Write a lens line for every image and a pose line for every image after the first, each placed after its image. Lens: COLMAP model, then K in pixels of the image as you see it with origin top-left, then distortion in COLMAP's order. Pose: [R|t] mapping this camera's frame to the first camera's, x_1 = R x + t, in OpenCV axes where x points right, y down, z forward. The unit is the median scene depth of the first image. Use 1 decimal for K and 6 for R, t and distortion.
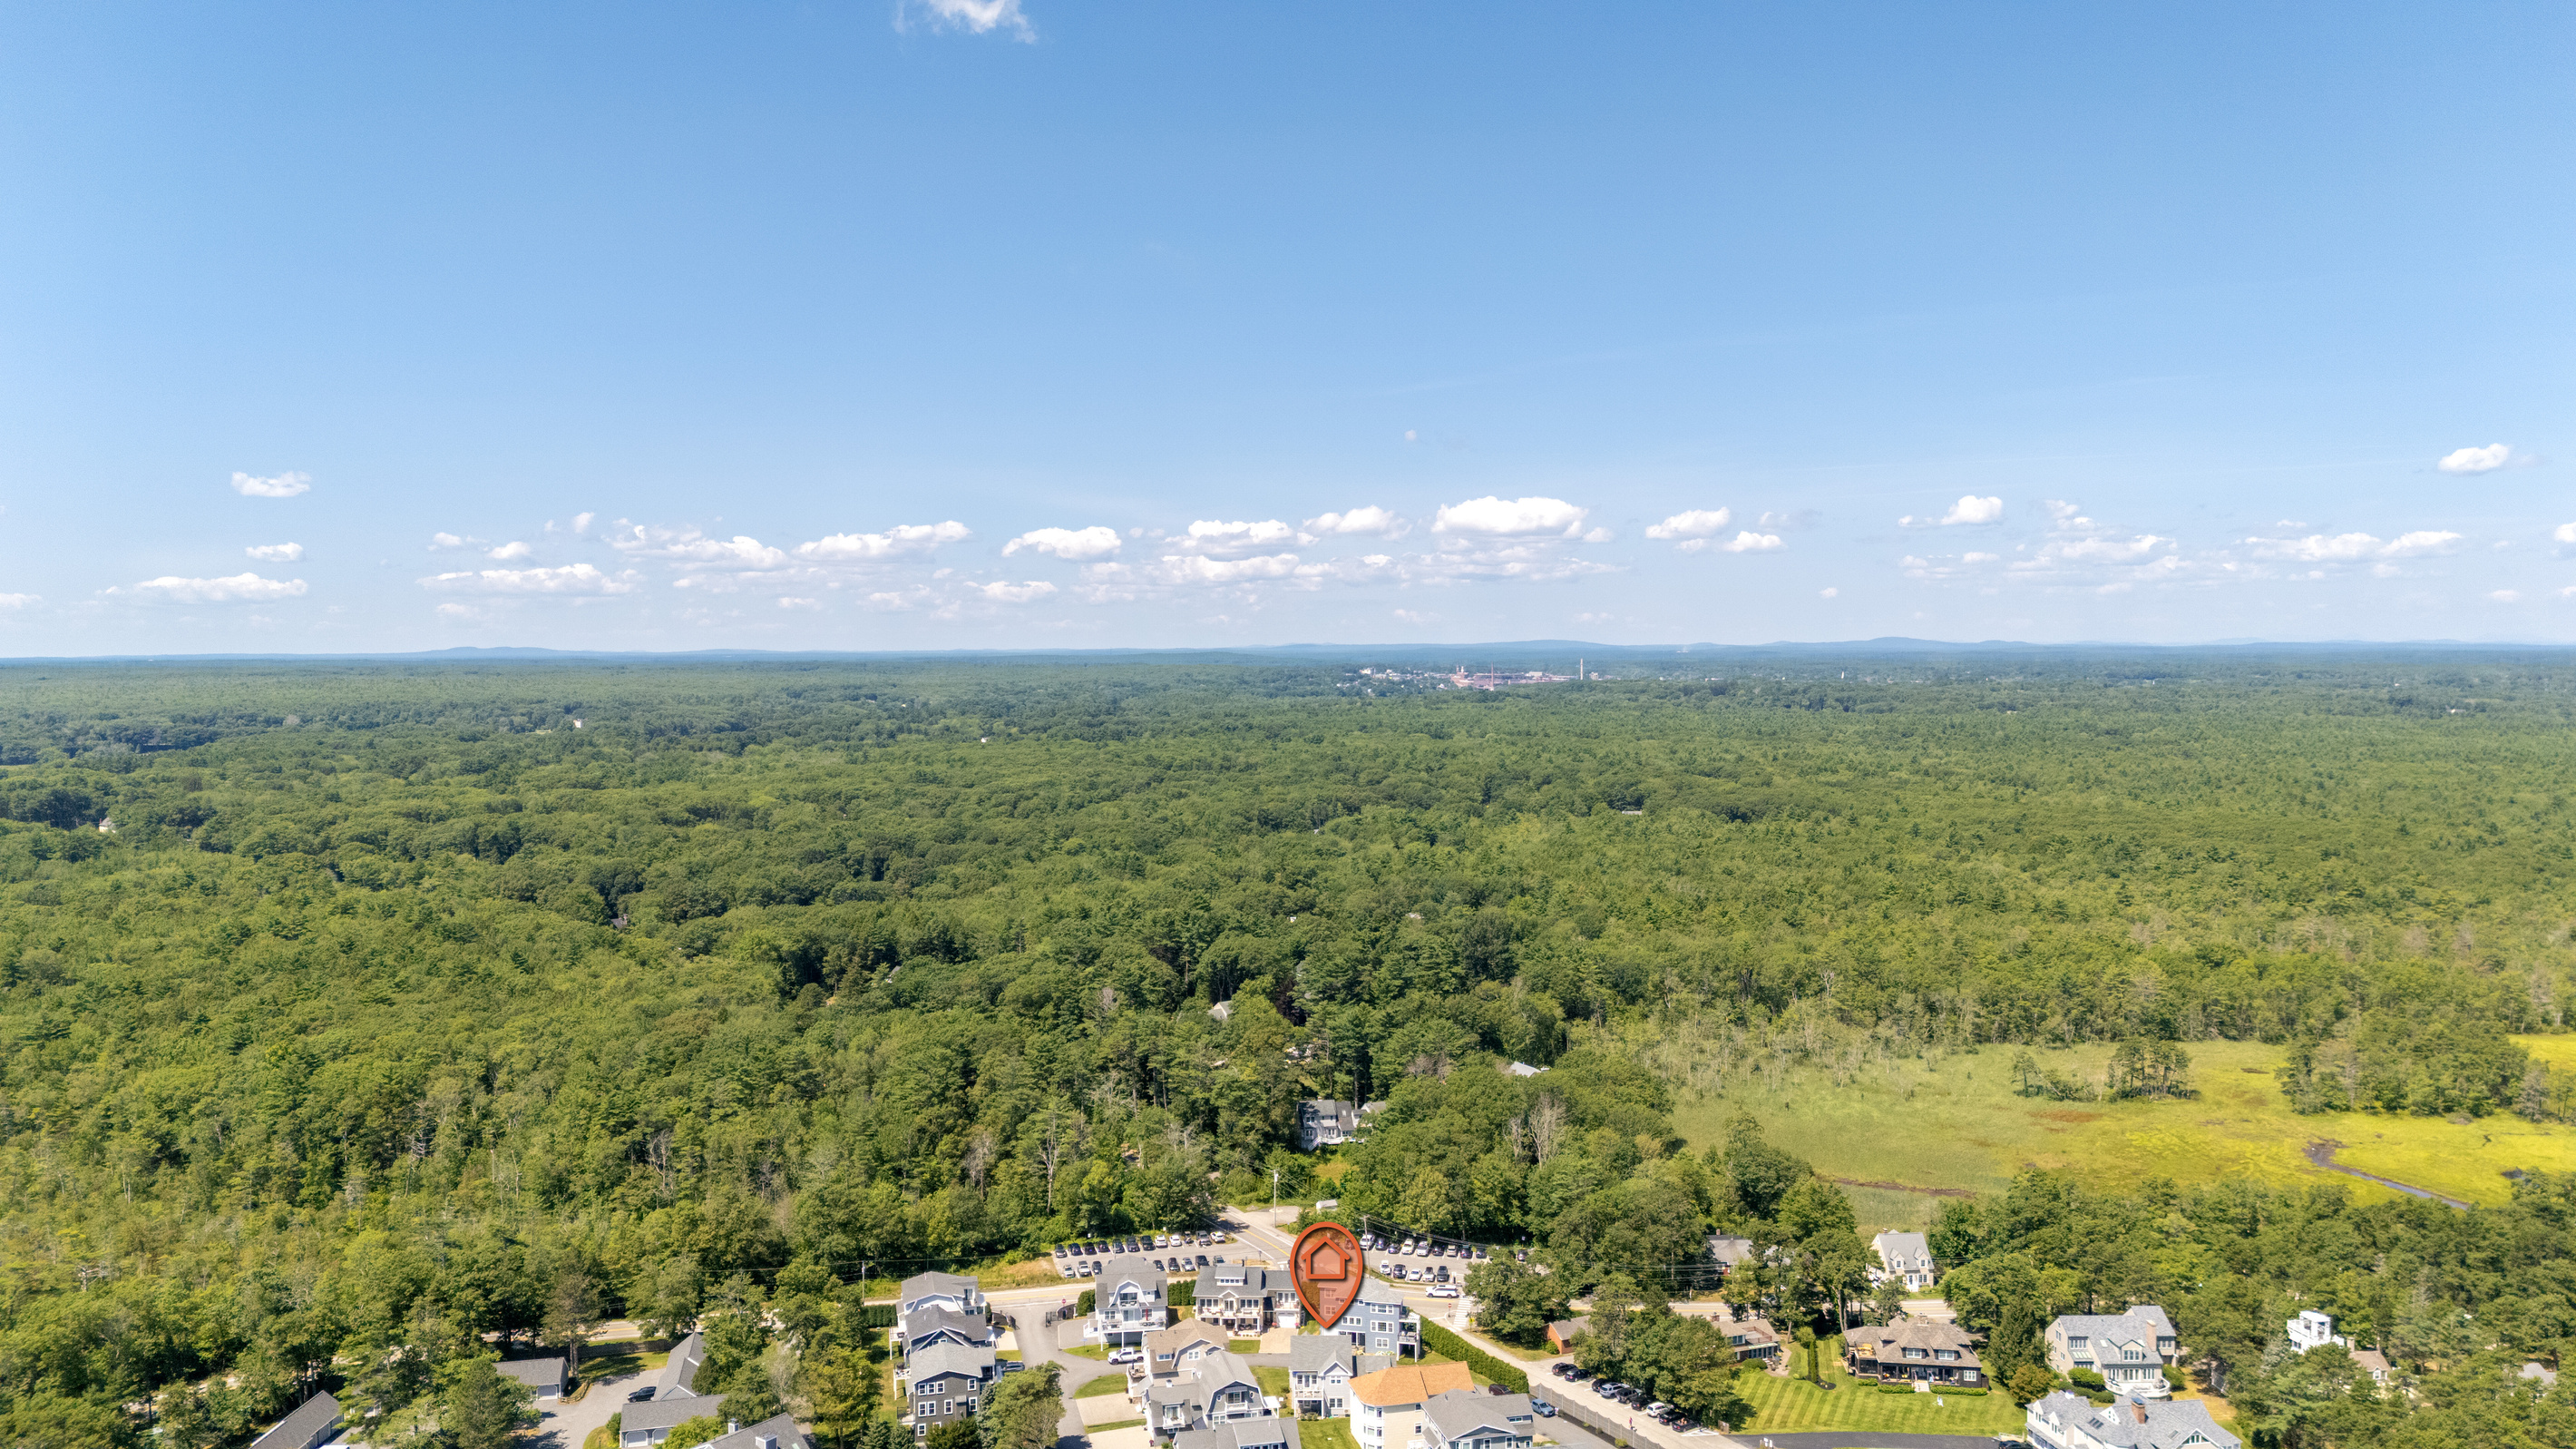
lens RADIAL K [[1901.2, 0, 1288.0], [0, 1901.2, 724.5], [0, 0, 1]] dist [0.094909, -0.131900]
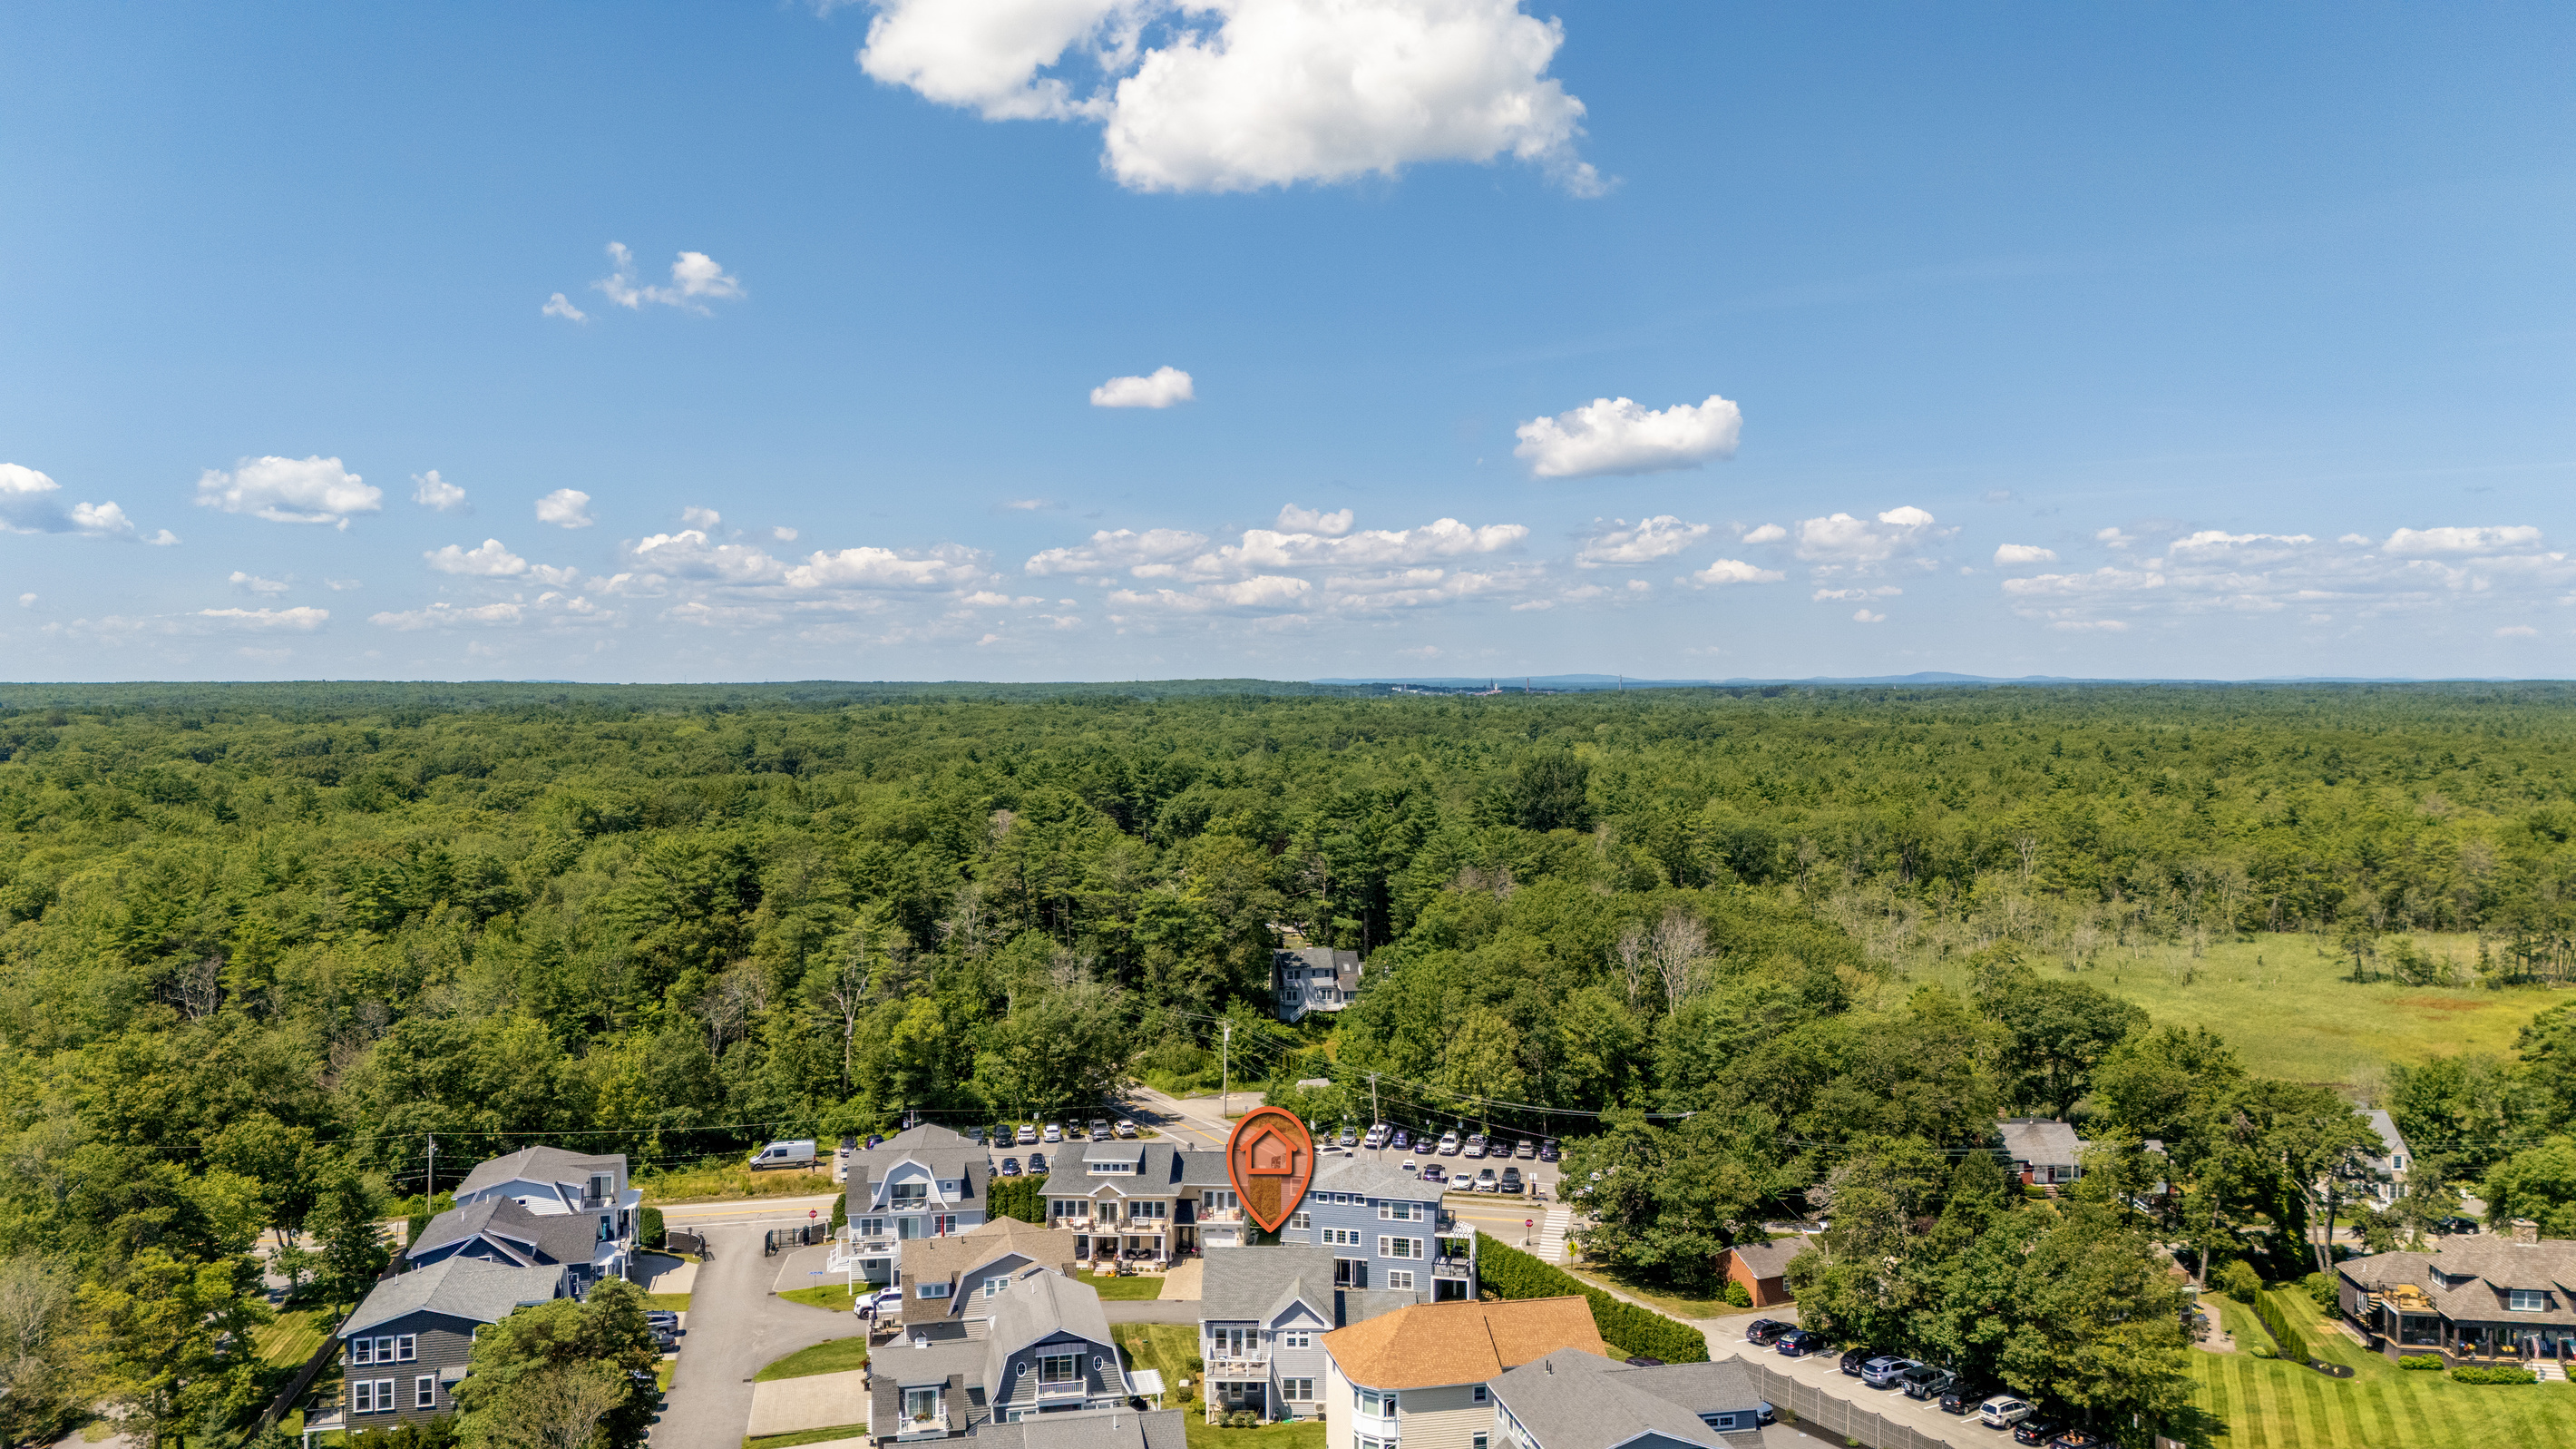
lens RADIAL K [[1838.4, 0, 1288.0], [0, 1838.4, 724.5], [0, 0, 1]] dist [0.079259, -0.072954]
pose [[0.999819, 0.000859, -0.018985, 0.025086], [-0.001553, 0.999330, -0.036562, 0.170638], [0.018941, 0.036584, 0.999151, 0.446313]]
